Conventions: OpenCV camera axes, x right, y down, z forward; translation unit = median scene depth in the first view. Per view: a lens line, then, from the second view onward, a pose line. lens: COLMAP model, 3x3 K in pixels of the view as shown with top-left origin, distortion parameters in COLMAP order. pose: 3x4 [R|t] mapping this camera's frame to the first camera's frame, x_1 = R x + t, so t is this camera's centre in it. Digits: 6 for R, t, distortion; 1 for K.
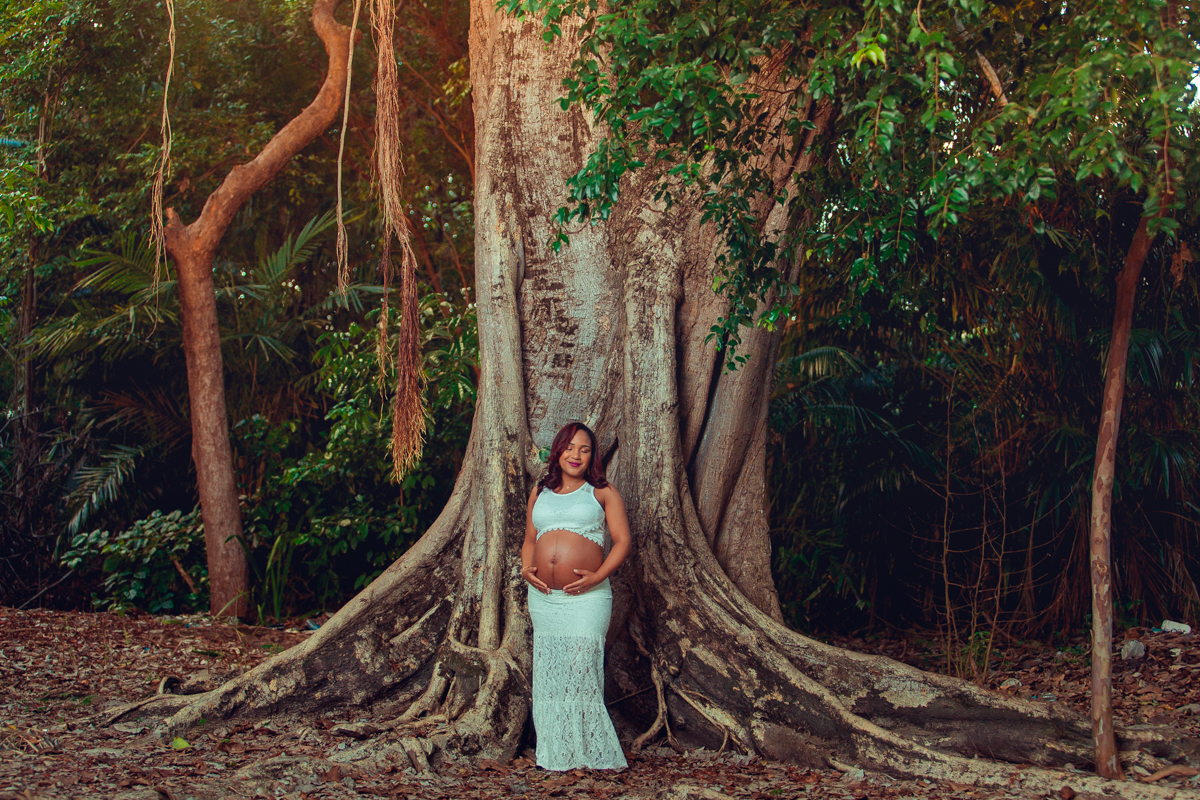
lens RADIAL K [[2386.3, 0, 600.0], [0, 2386.3, 400.0], [0, 0, 1]] dist [-0.009177, -0.064460]
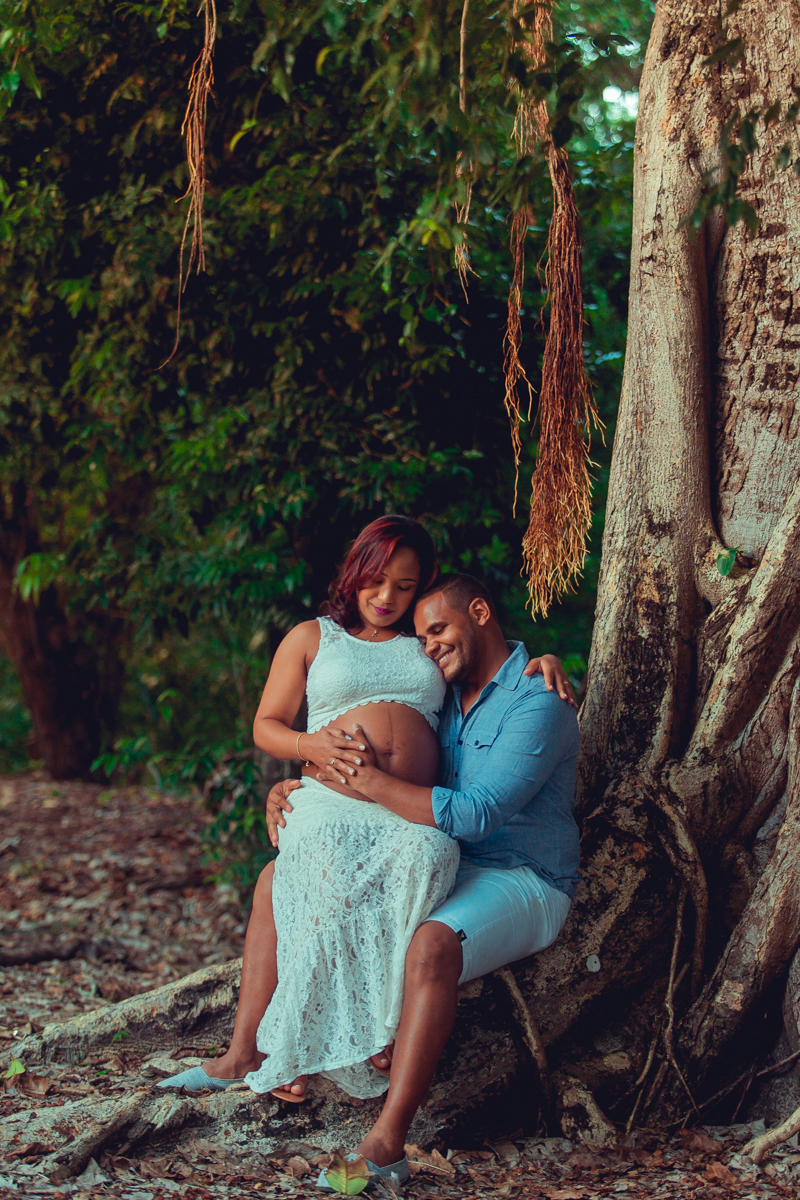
lens RADIAL K [[3352.4, 0, 400.0], [0, 3352.4, 600.0], [0, 0, 1]] dist [0.004546, -0.113049]
pose [[0.791088, -0.003798, -0.611690, 0.359156], [0.008877, 0.999947, 0.005272, 0.026657], [0.611638, -0.009600, 0.791080, 0.396673]]
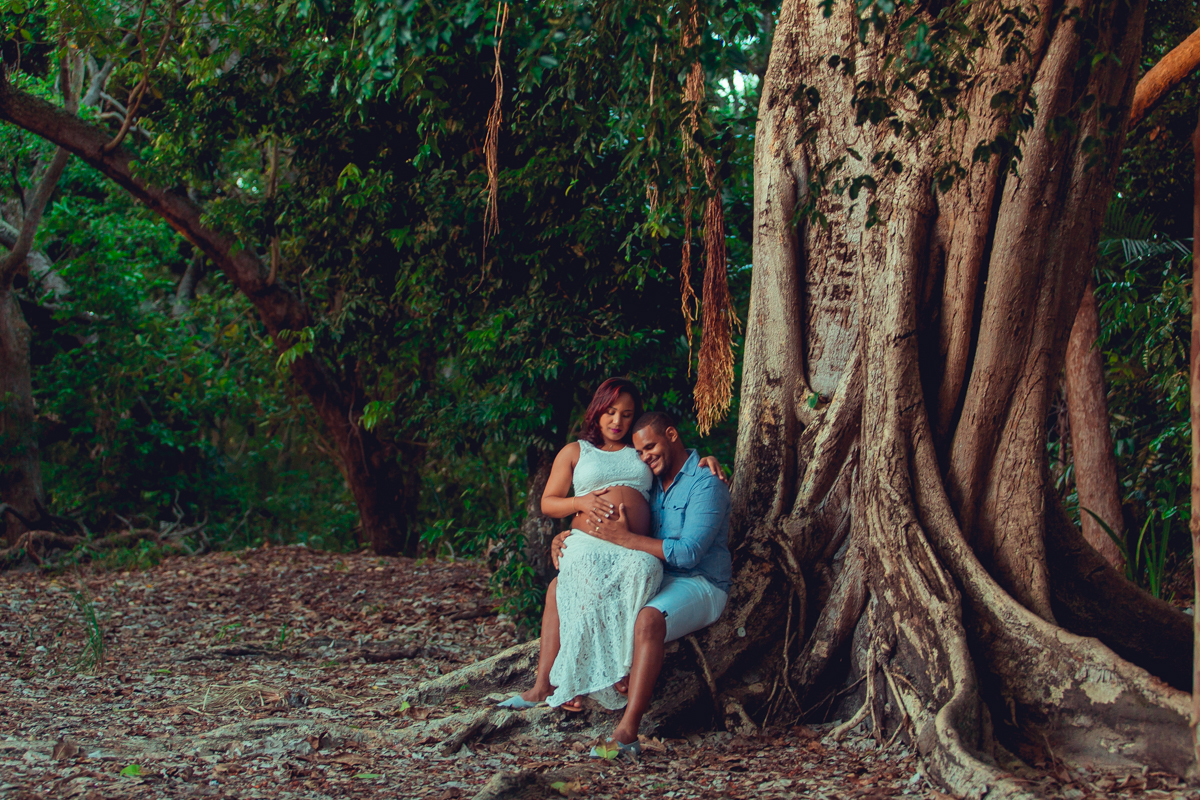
lens RADIAL K [[2441.4, 0, 662.4], [0, 2441.4, 402.1], [0, 0, 1]] dist [-0.012155, -0.091590]
pose [[0.807862, -0.029306, -0.588642, 0.462391], [0.032223, 0.999465, -0.005536, 0.026811], [0.588490, -0.014495, 0.808375, 0.243986]]
